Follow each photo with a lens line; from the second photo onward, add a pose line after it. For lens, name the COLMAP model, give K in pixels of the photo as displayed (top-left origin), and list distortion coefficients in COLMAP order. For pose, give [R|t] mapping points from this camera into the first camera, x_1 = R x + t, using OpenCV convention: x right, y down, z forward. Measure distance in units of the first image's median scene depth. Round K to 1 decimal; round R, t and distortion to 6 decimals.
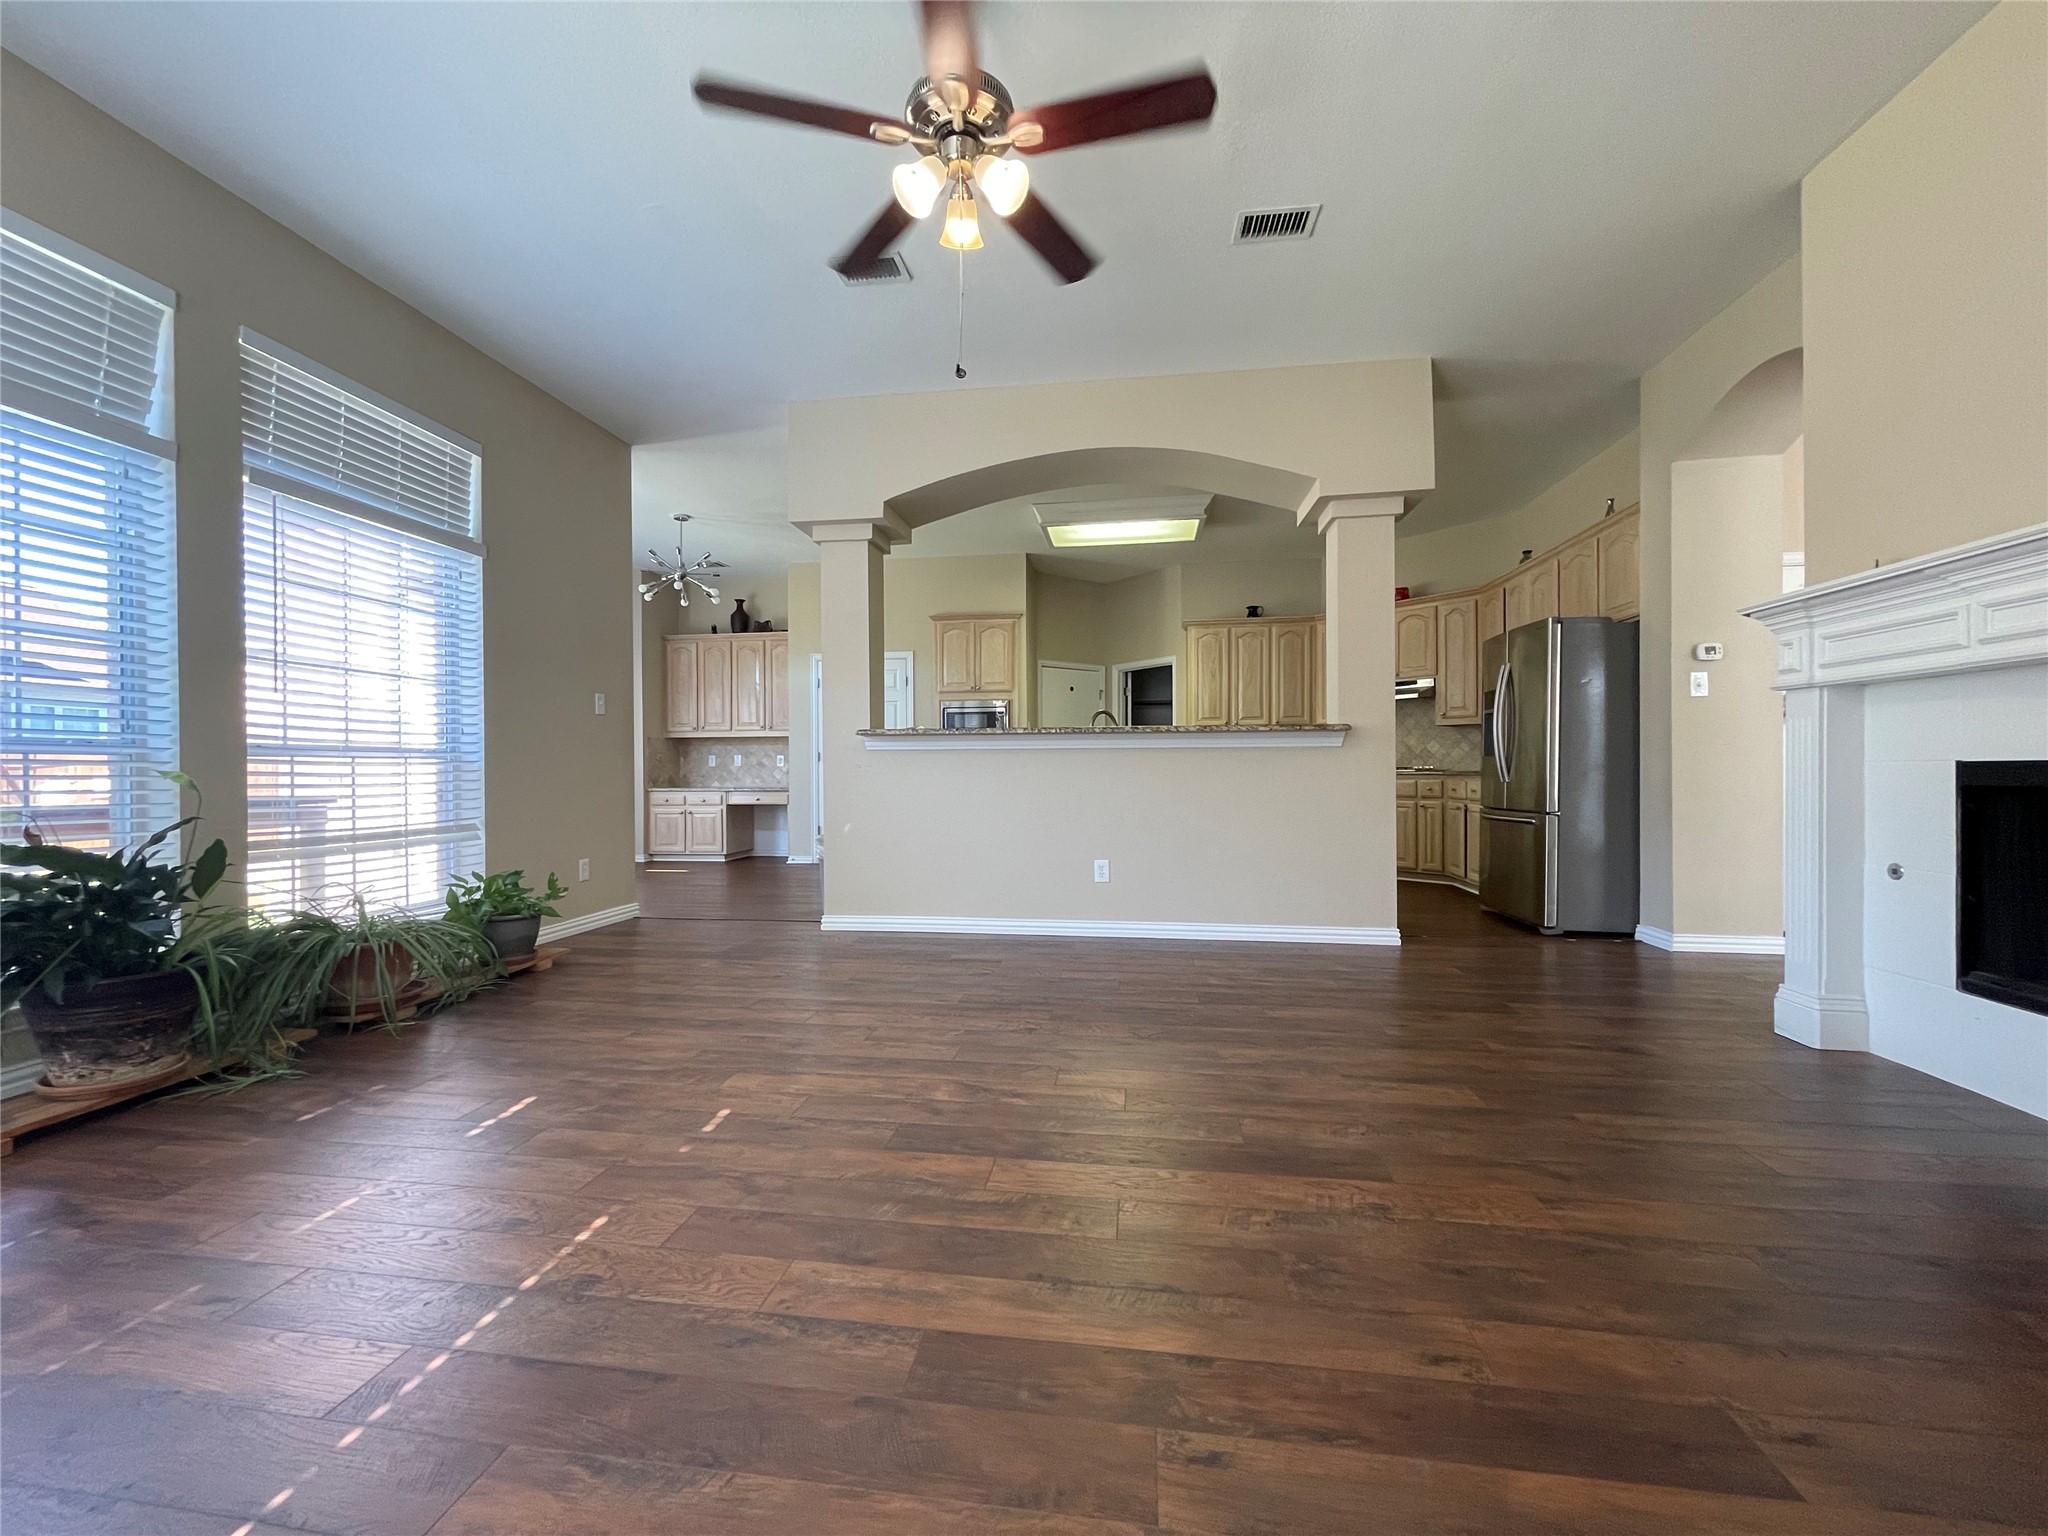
lens RADIAL K [[825.8, 0, 1020.5], [0, 825.8, 769.8], [0, 0, 1]] dist [-0.002385, 0.000772]
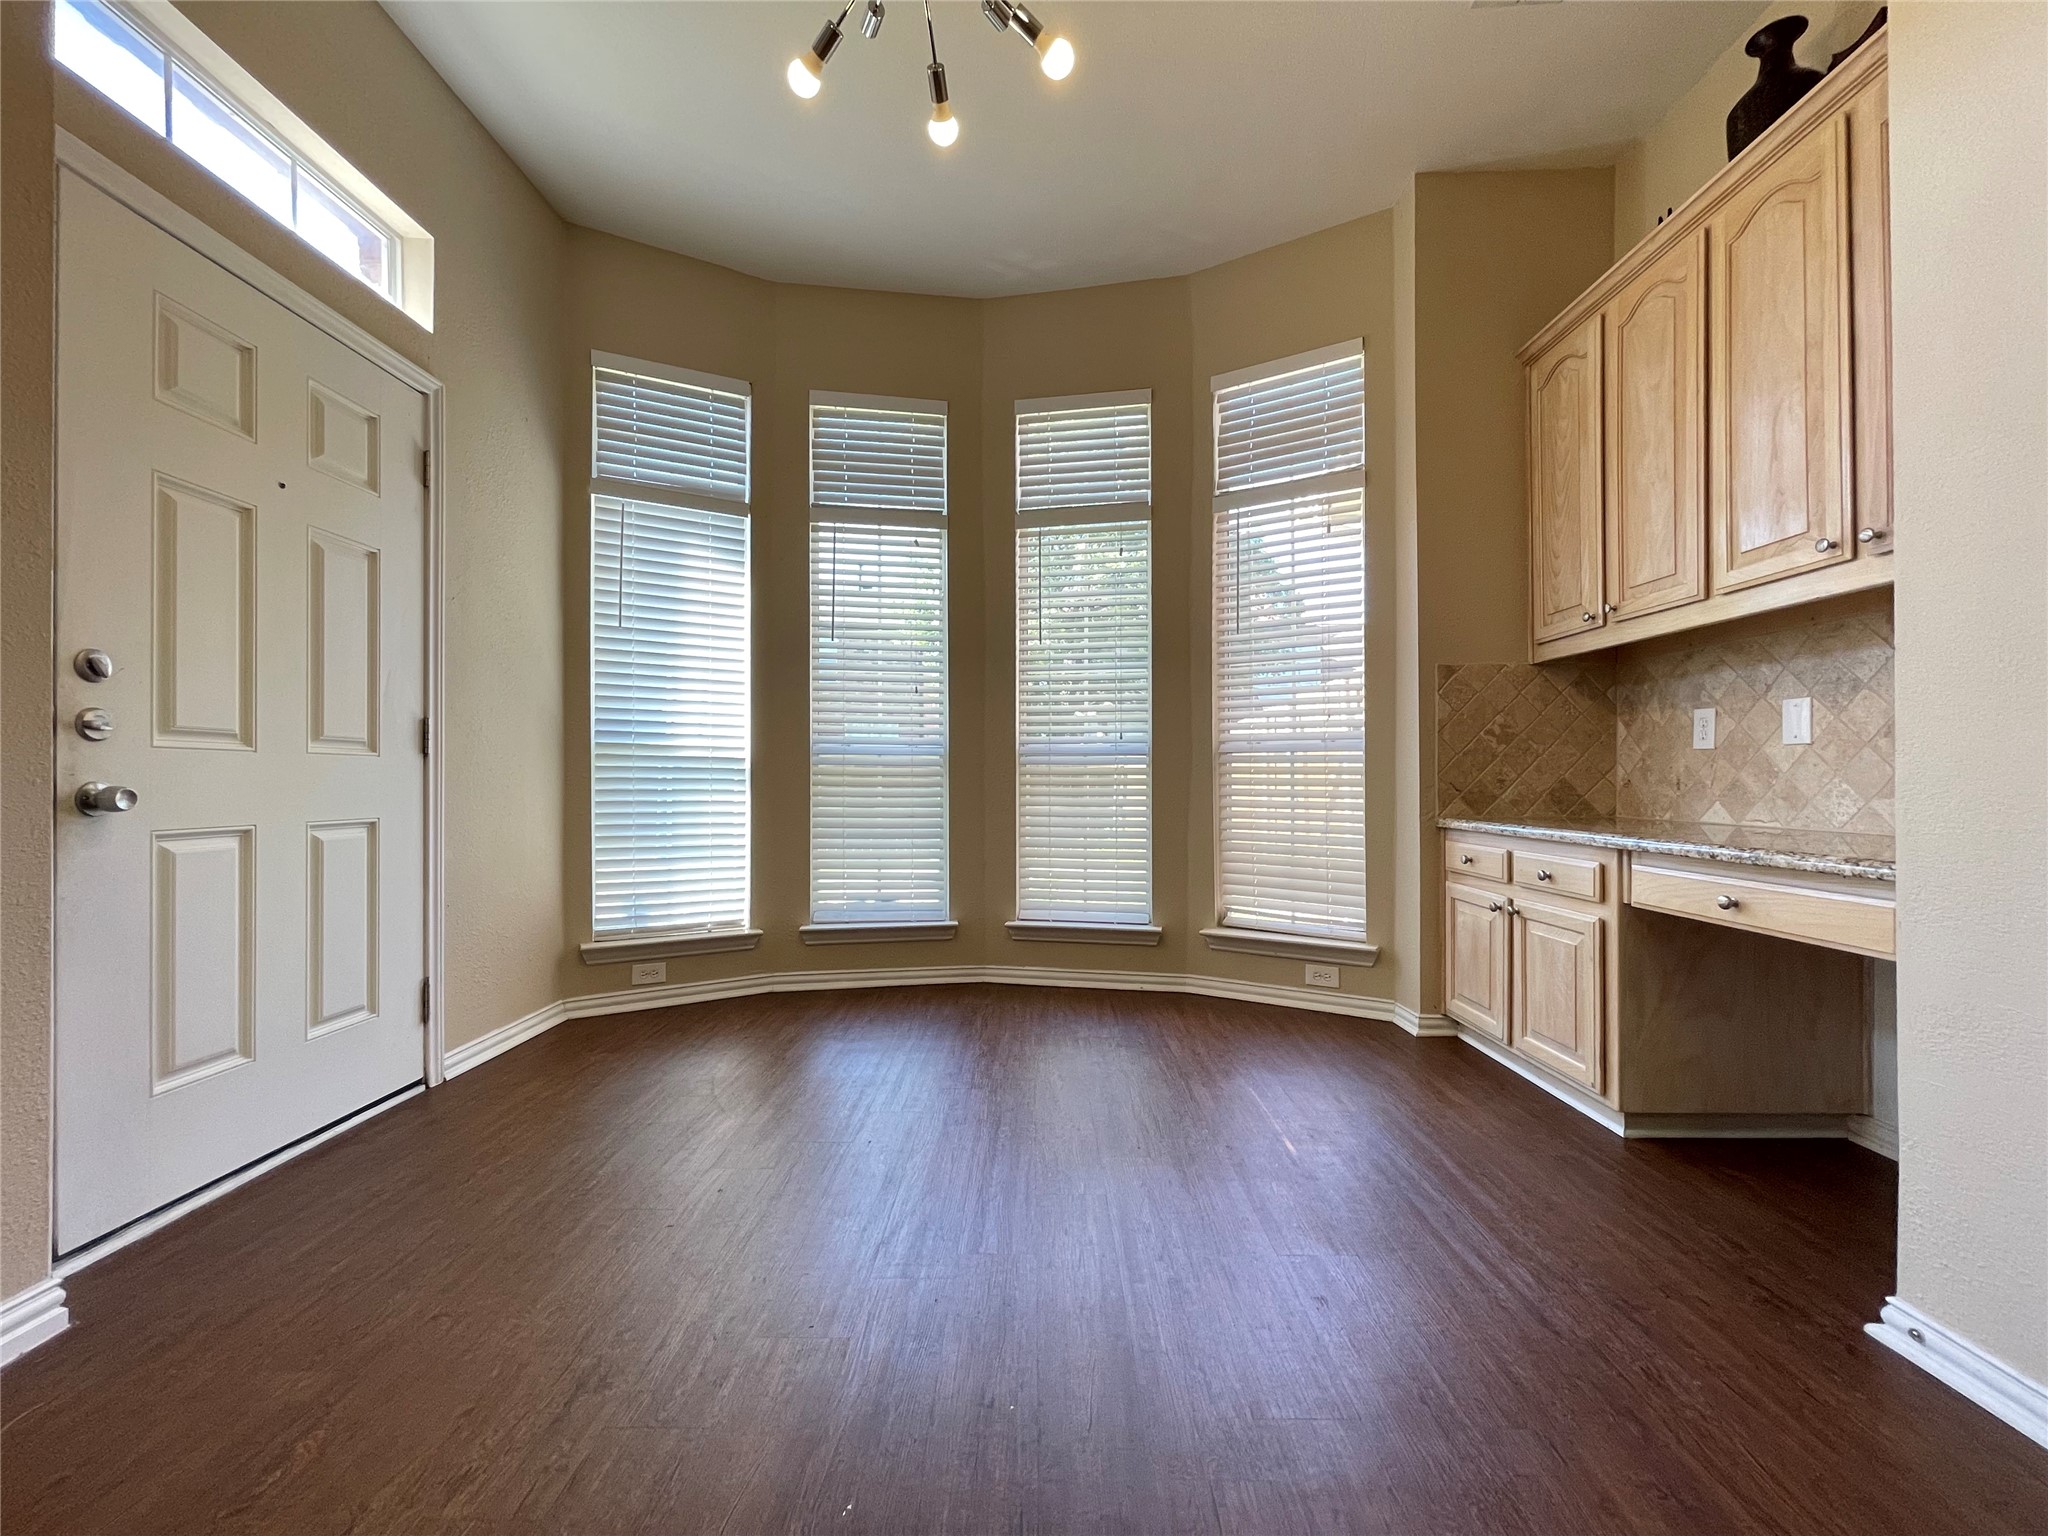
lens RADIAL K [[825.8, 0, 1014.3], [0, 825.8, 779.2], [0, 0, 1]] dist [-0.002385, 0.000772]
pose [[0.126458, 0.005344, -0.991958, -0.415809], [0.001813, 0.999983, 0.005619, 0.012775], [0.991970, -0.002509, 0.126446, 2.328394]]
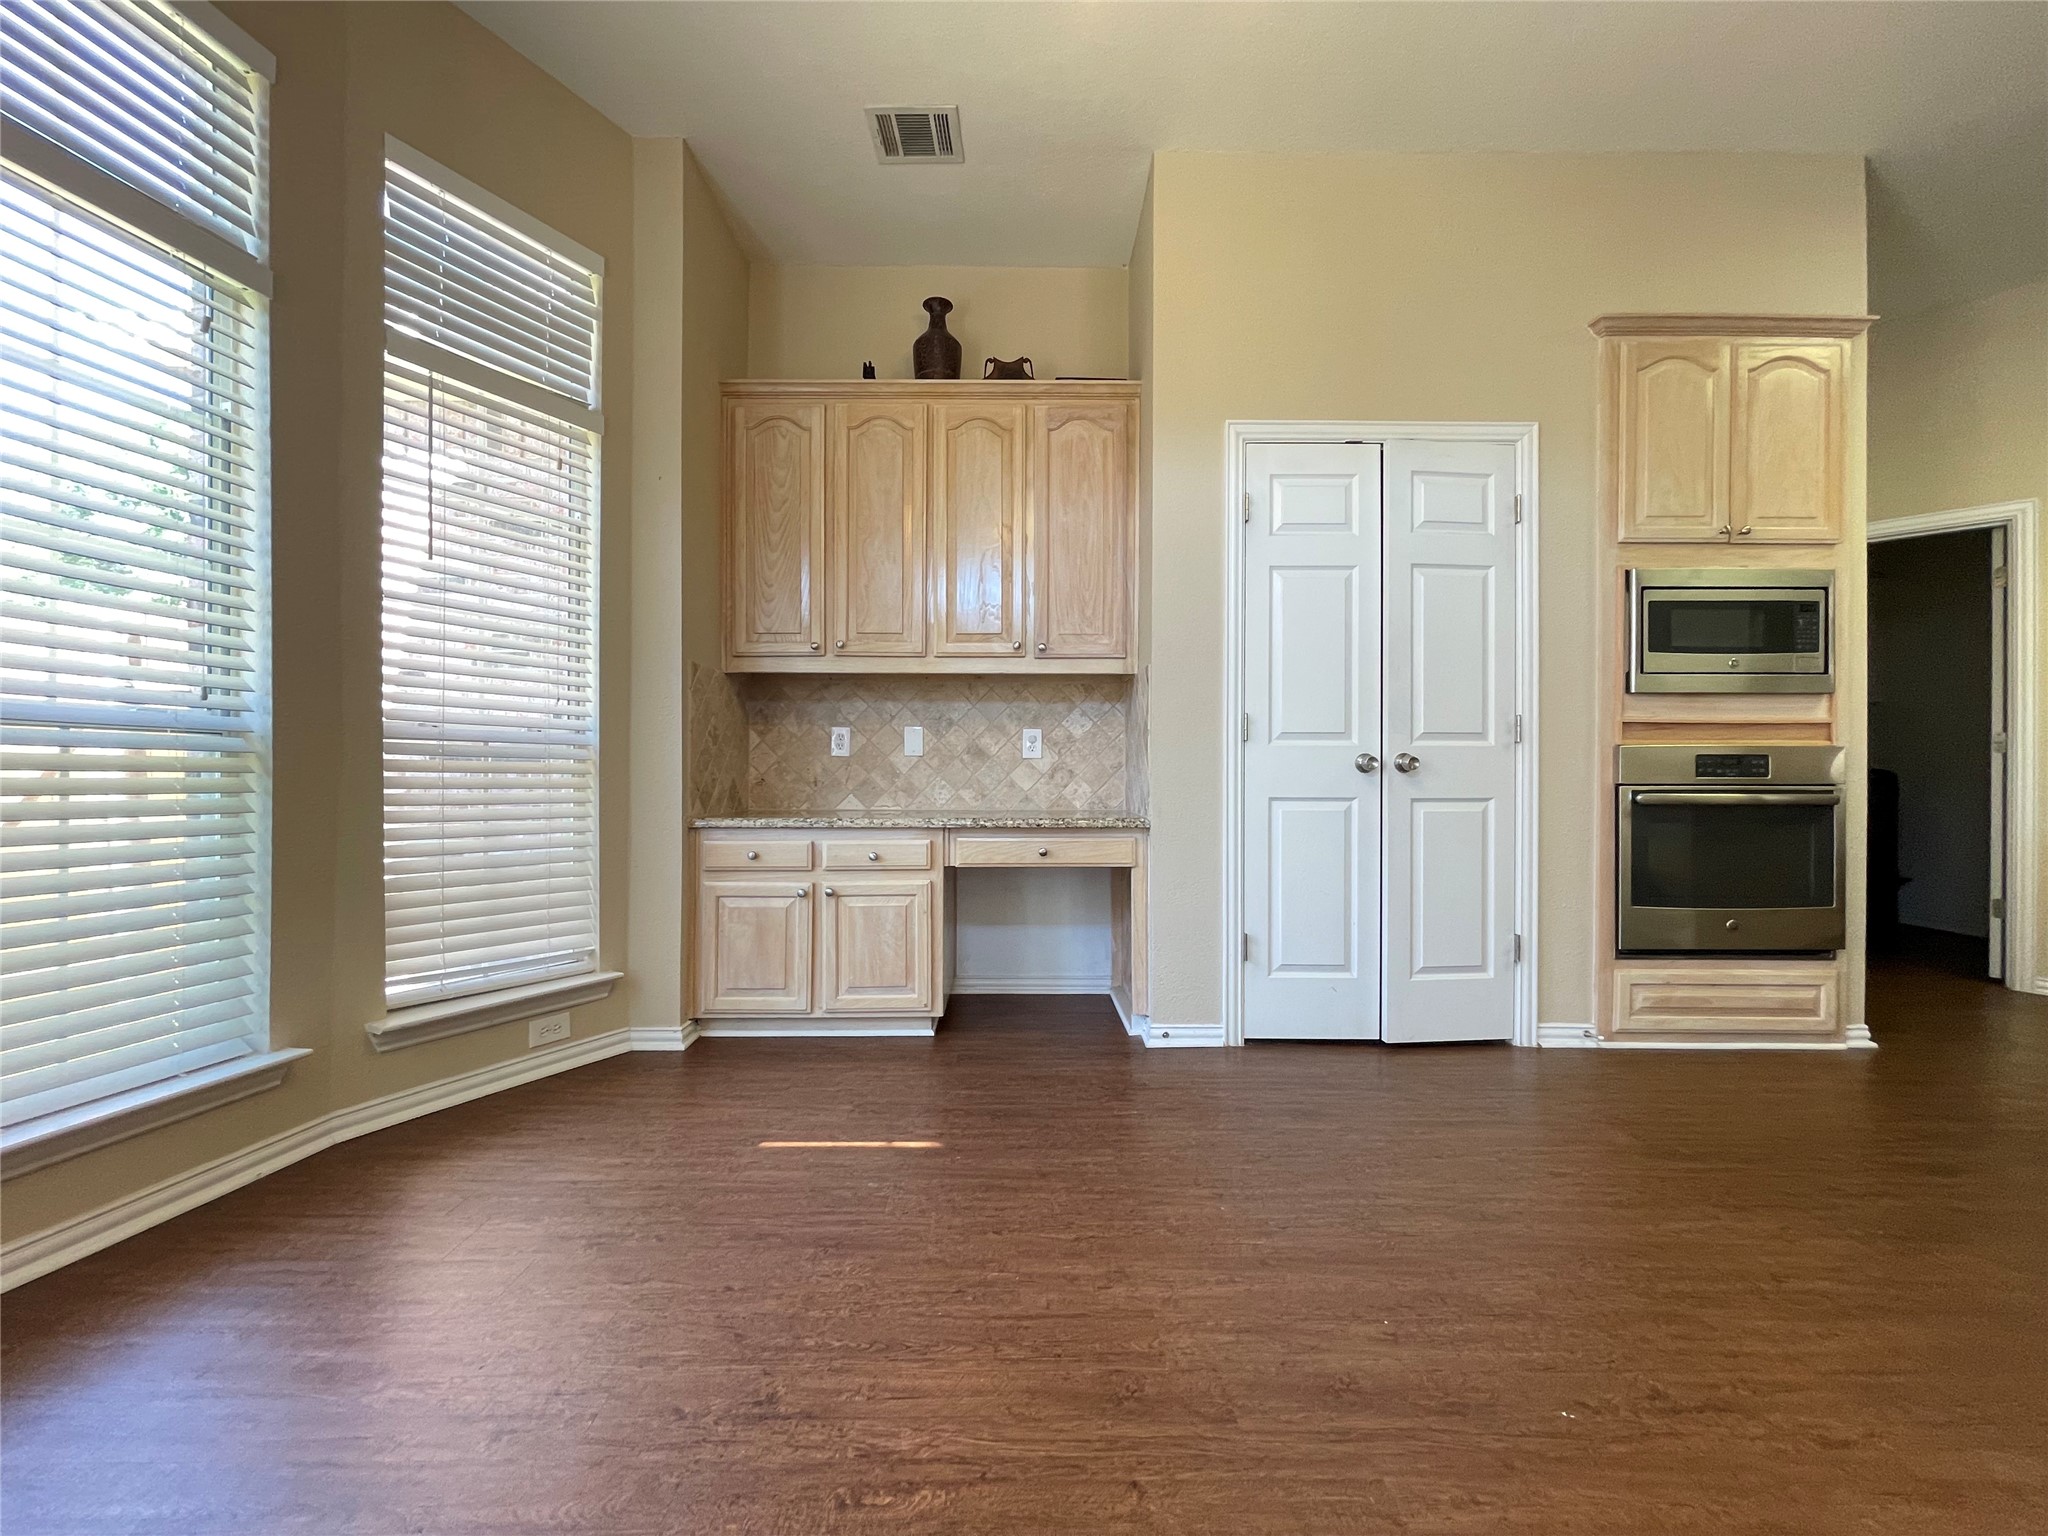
lens RADIAL K [[825.8, 0, 1031.4], [0, 825.8, 772.0], [0, 0, 1]] dist [-0.002385, 0.000772]
pose [[0.986502, 0.006914, 0.163602, -1.101546], [-0.006487, 0.999974, -0.003143, 0.011858], [-0.163620, 0.002039, 0.986521, 1.941308]]
